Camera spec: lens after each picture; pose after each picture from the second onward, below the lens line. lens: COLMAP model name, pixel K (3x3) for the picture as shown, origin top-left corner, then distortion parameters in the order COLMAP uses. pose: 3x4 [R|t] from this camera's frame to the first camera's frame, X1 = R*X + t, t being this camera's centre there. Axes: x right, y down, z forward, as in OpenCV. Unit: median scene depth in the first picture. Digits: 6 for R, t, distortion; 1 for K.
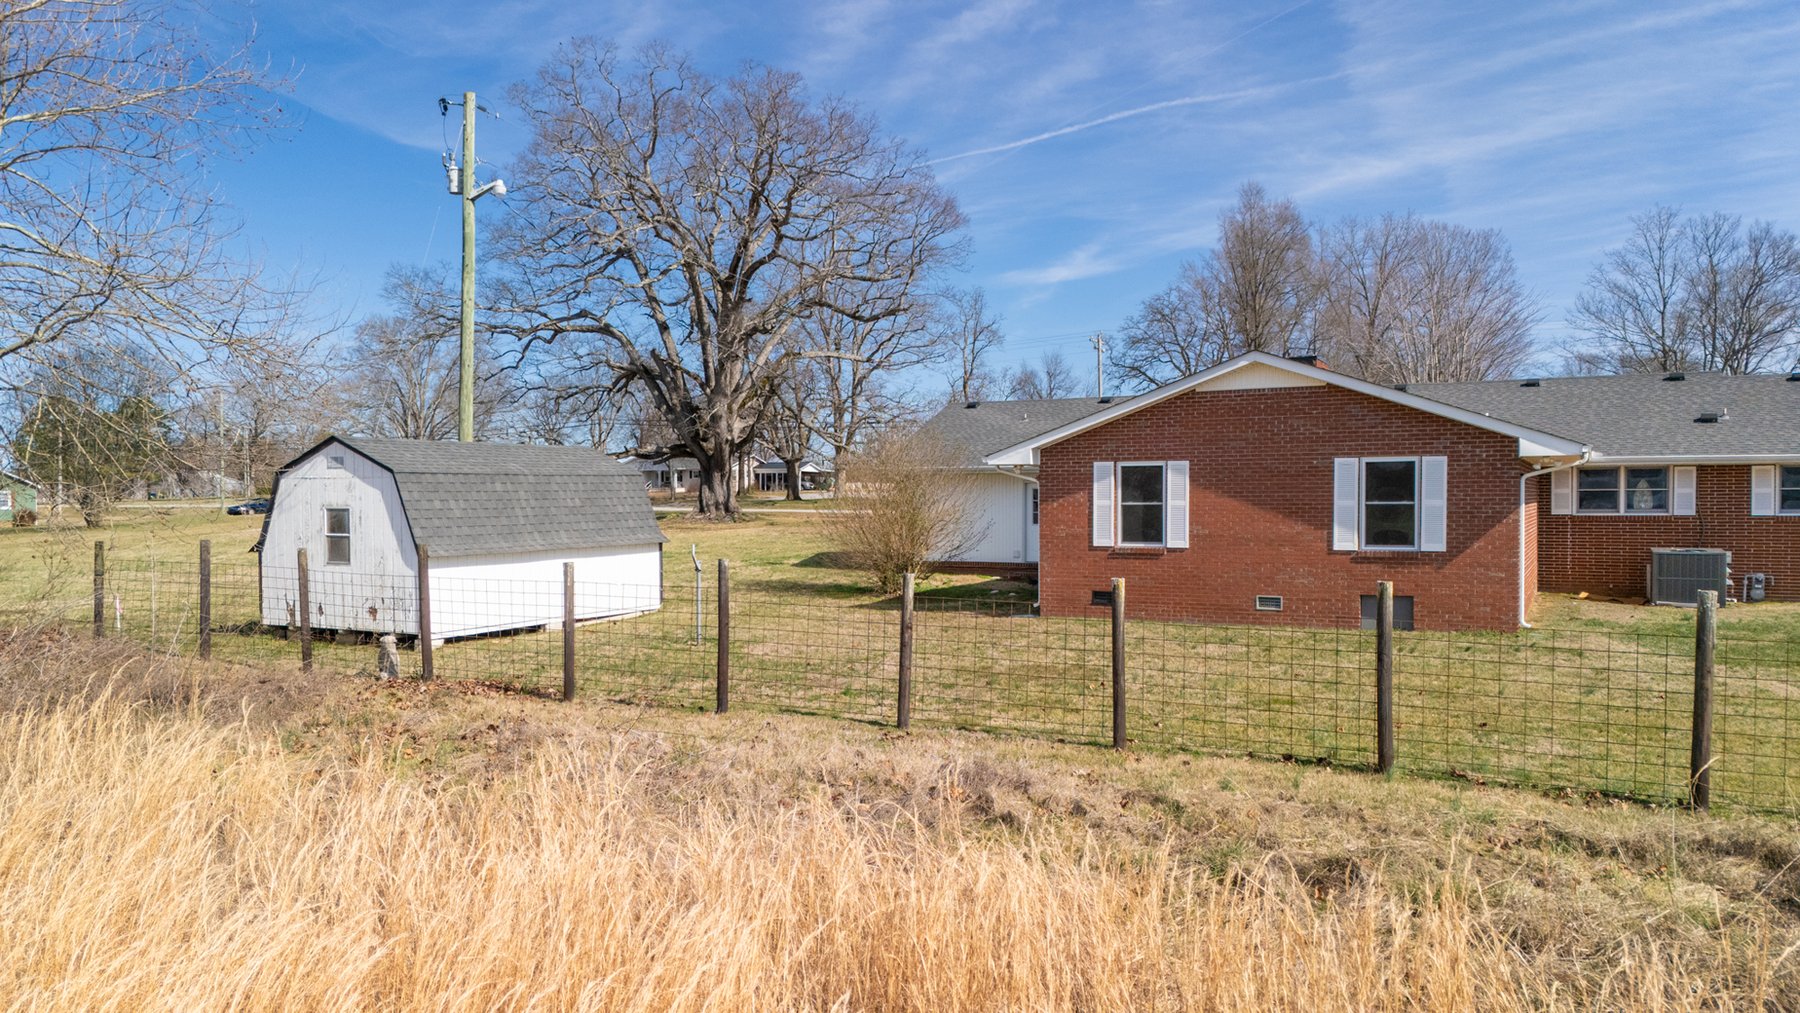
lens RADIAL K [[1302.2, 0, 900.0], [0, 1302.2, 506.5], [0, 0, 1]] dist [0.079934, -0.111898]
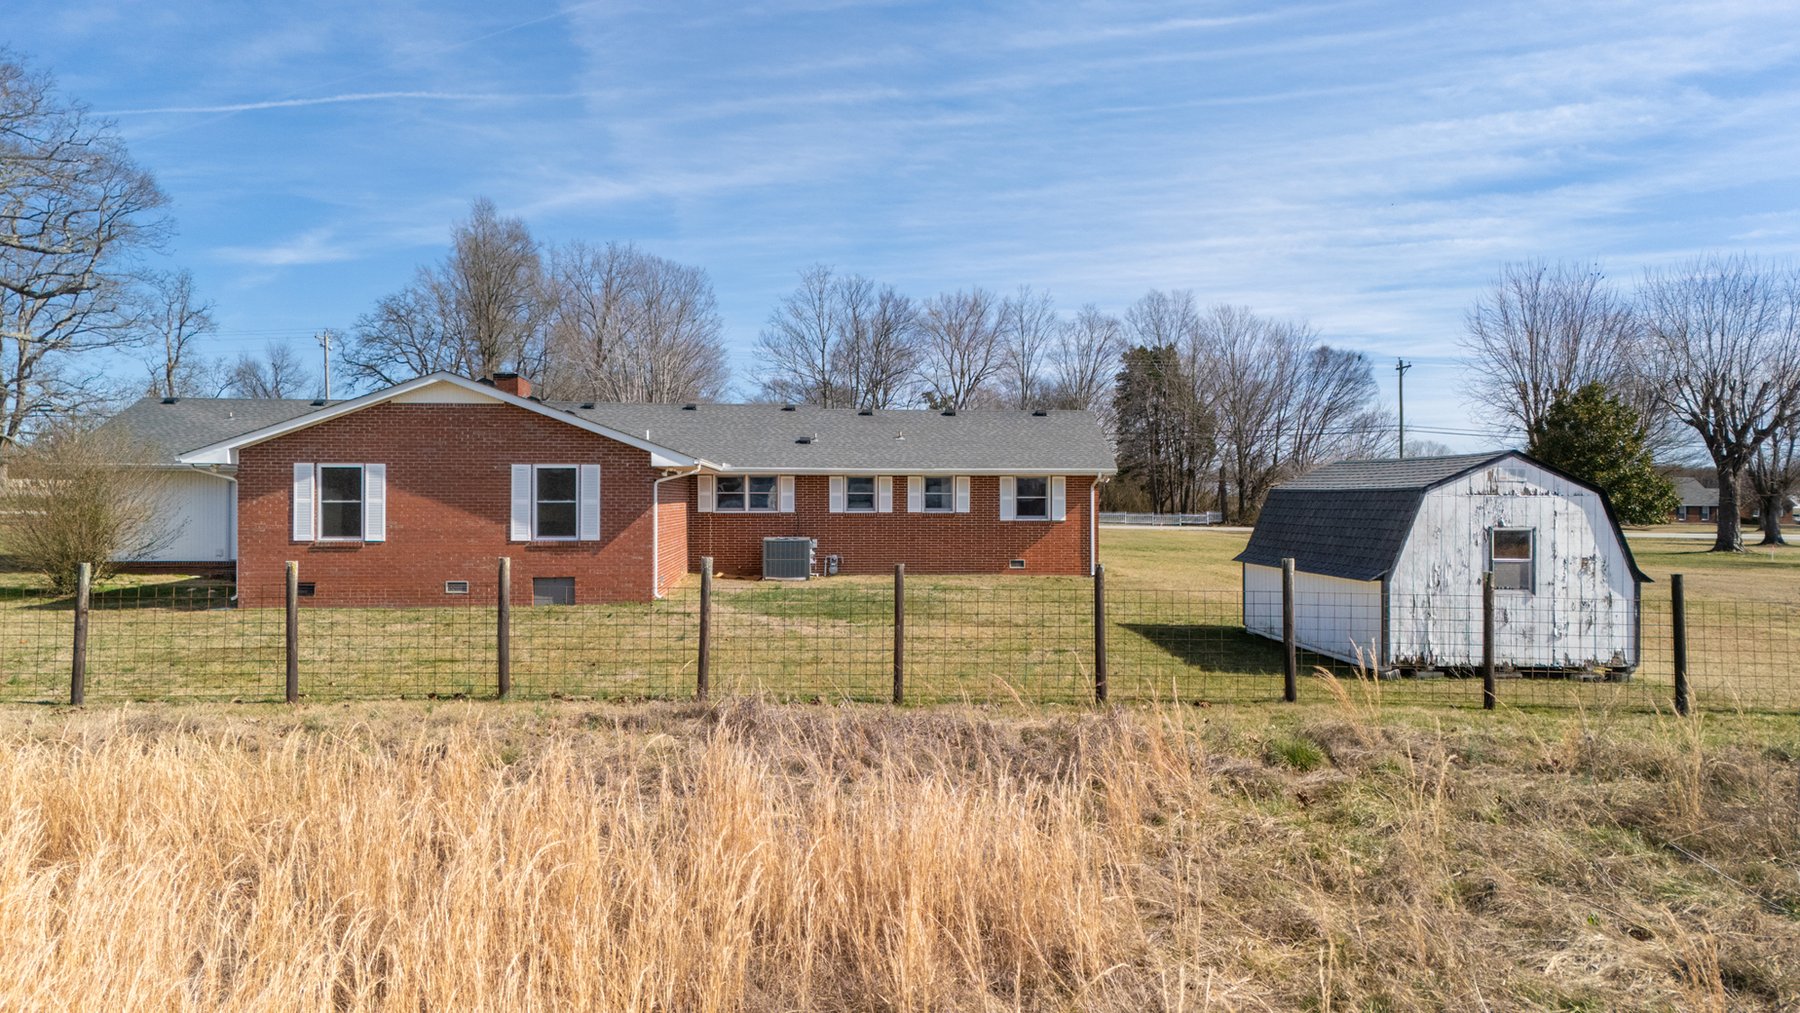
lens RADIAL K [[1271.1, 0, 900.0], [0, 1271.1, 506.5], [0, 0, 1]] dist [0.042257, -0.044080]
pose [[0.844155, 0.002487, 0.536094, 0.003875], [-0.001784, 0.999997, -0.001829, 0.002695], [-0.536097, 0.000587, 0.844156, -0.143077]]
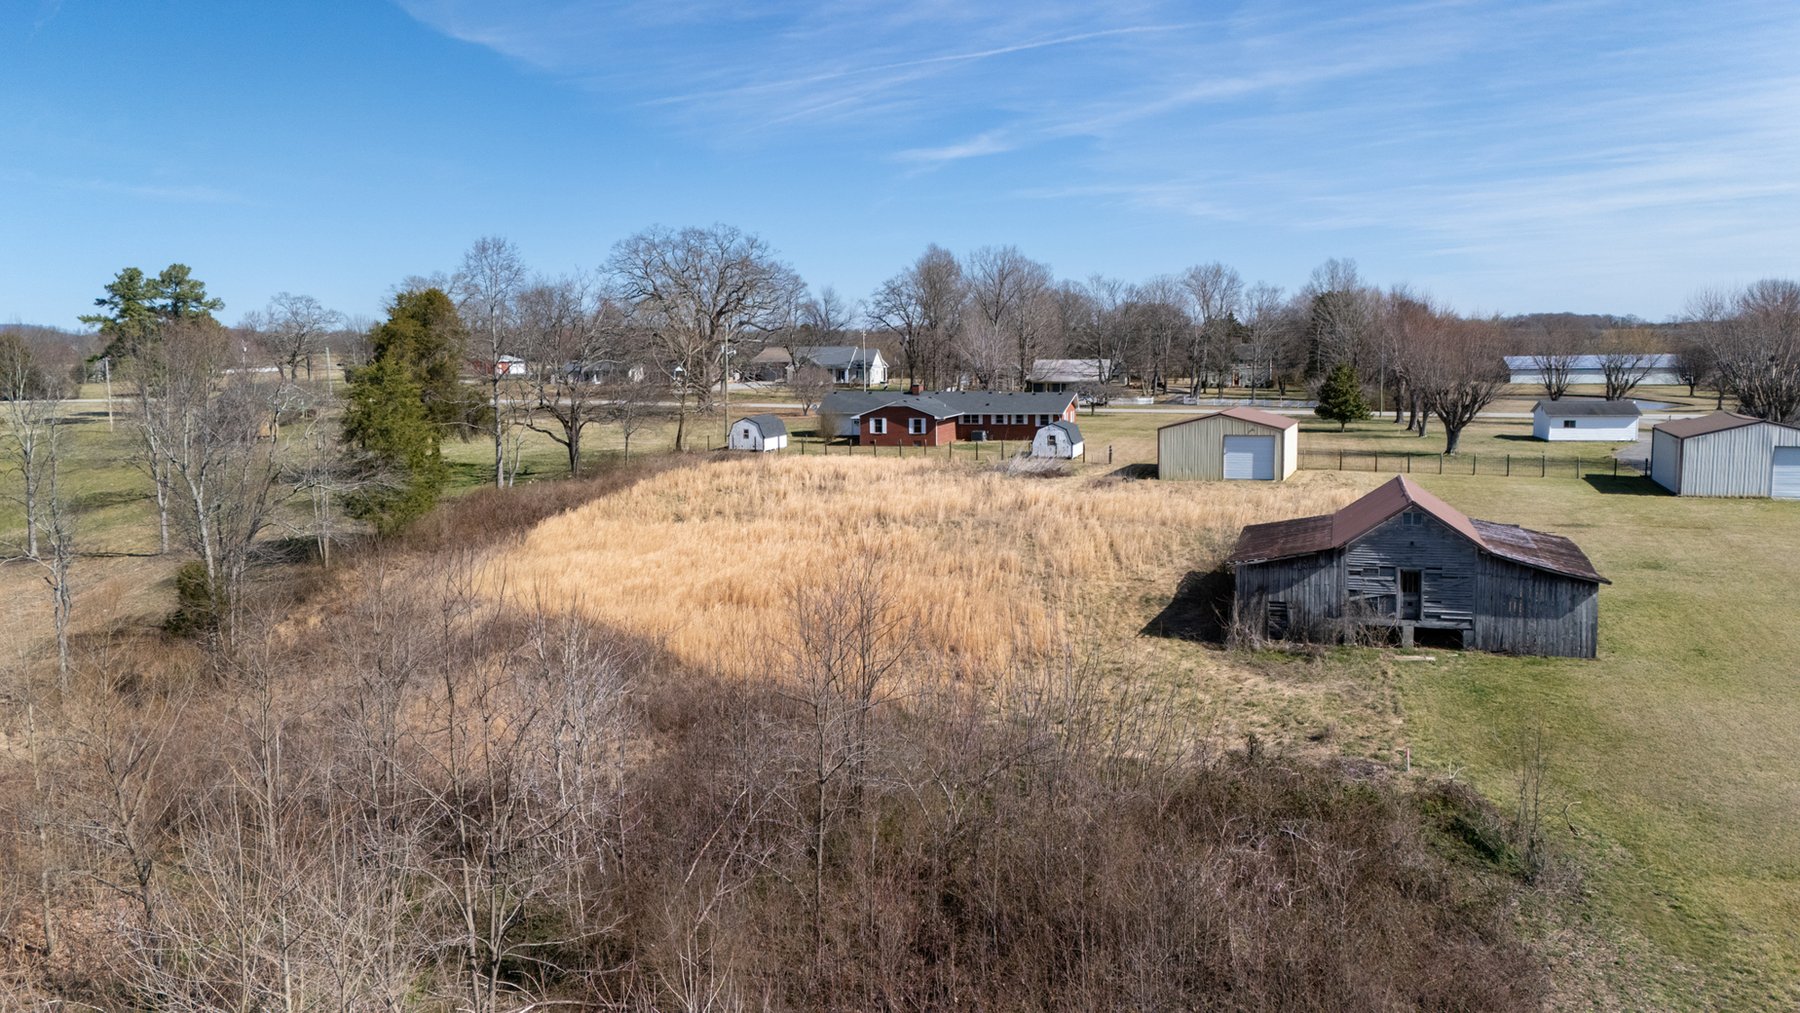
lens RADIAL K [[1298.6, 0, 912.2], [0, 1298.6, 542.6], [0, 0, 1]] dist [0.060369, -0.057887]
pose [[0.980162, -0.033312, 0.195380, -0.693246], [0.005538, 0.989993, 0.141008, -0.257140], [-0.198122, -0.137129, 0.970538, -4.013091]]
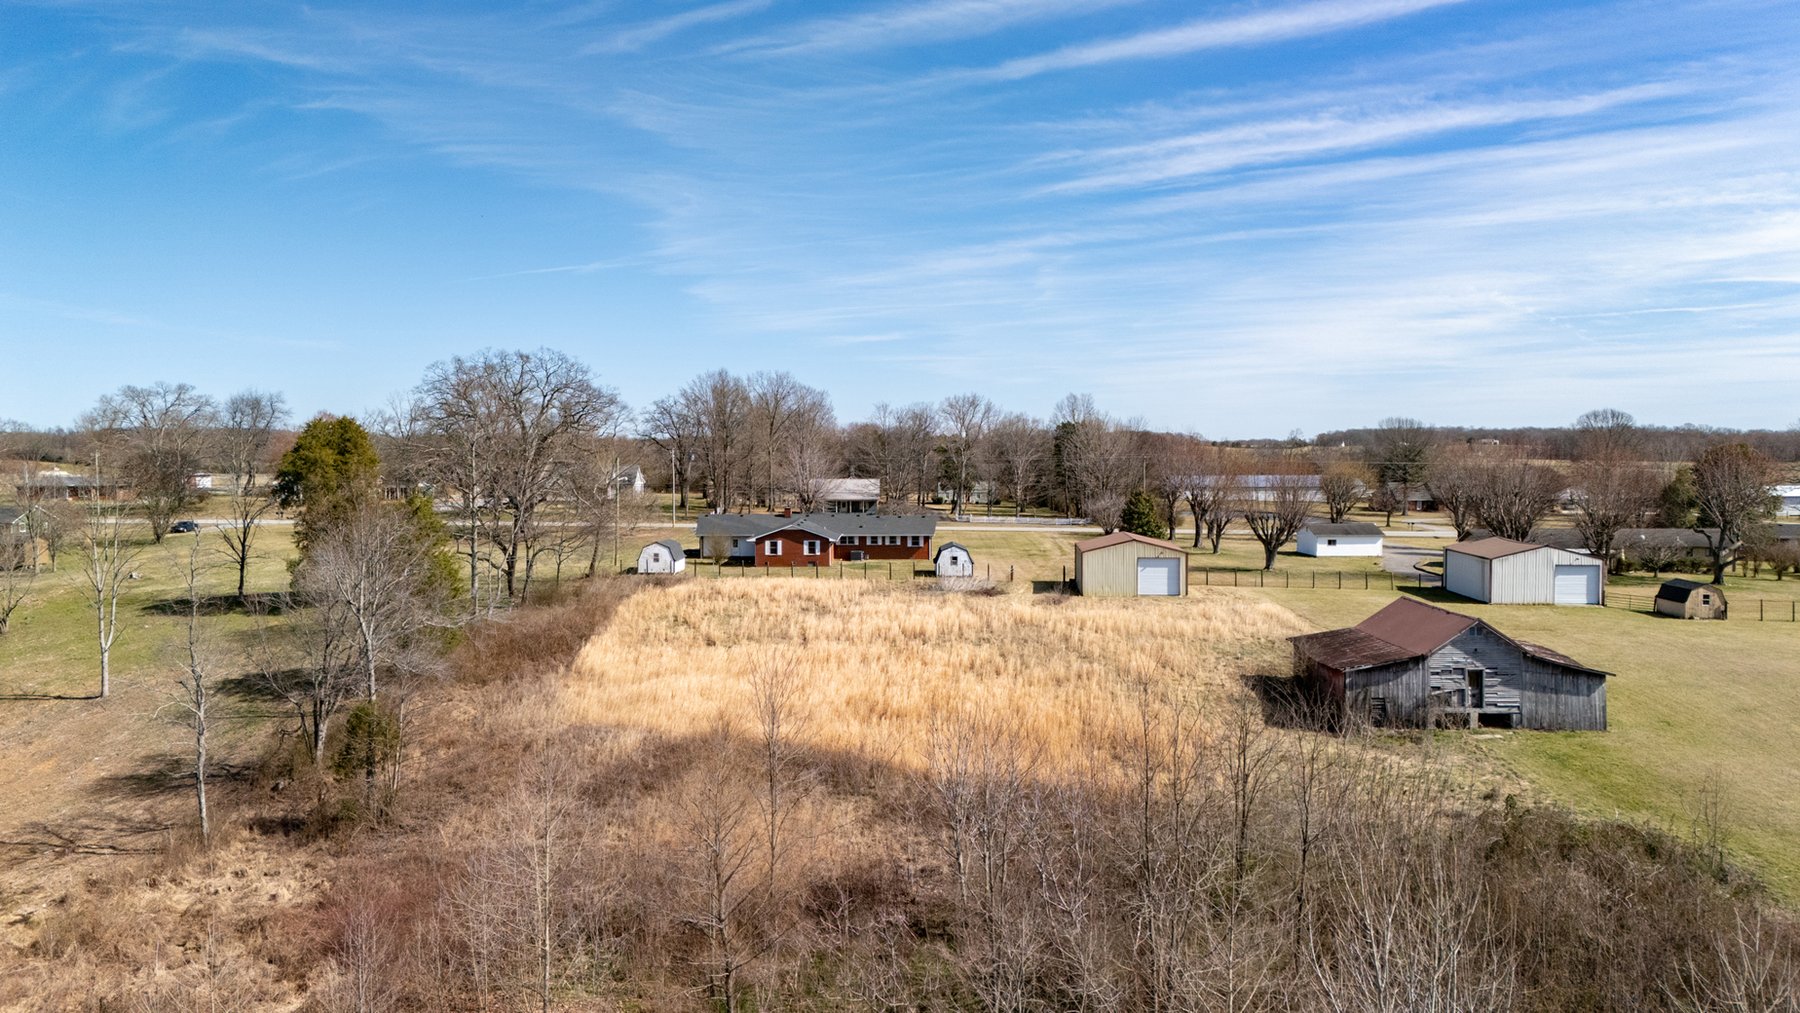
lens RADIAL K [[1298.6, 0, 912.2], [0, 1298.6, 542.6], [0, 0, 1]] dist [0.060369, -0.057887]
pose [[0.881664, -0.023816, 0.471276, -1.816011], [-0.005278, 0.998165, 0.060316, -0.340173], [-0.471848, -0.055665, 0.879921, -4.004492]]
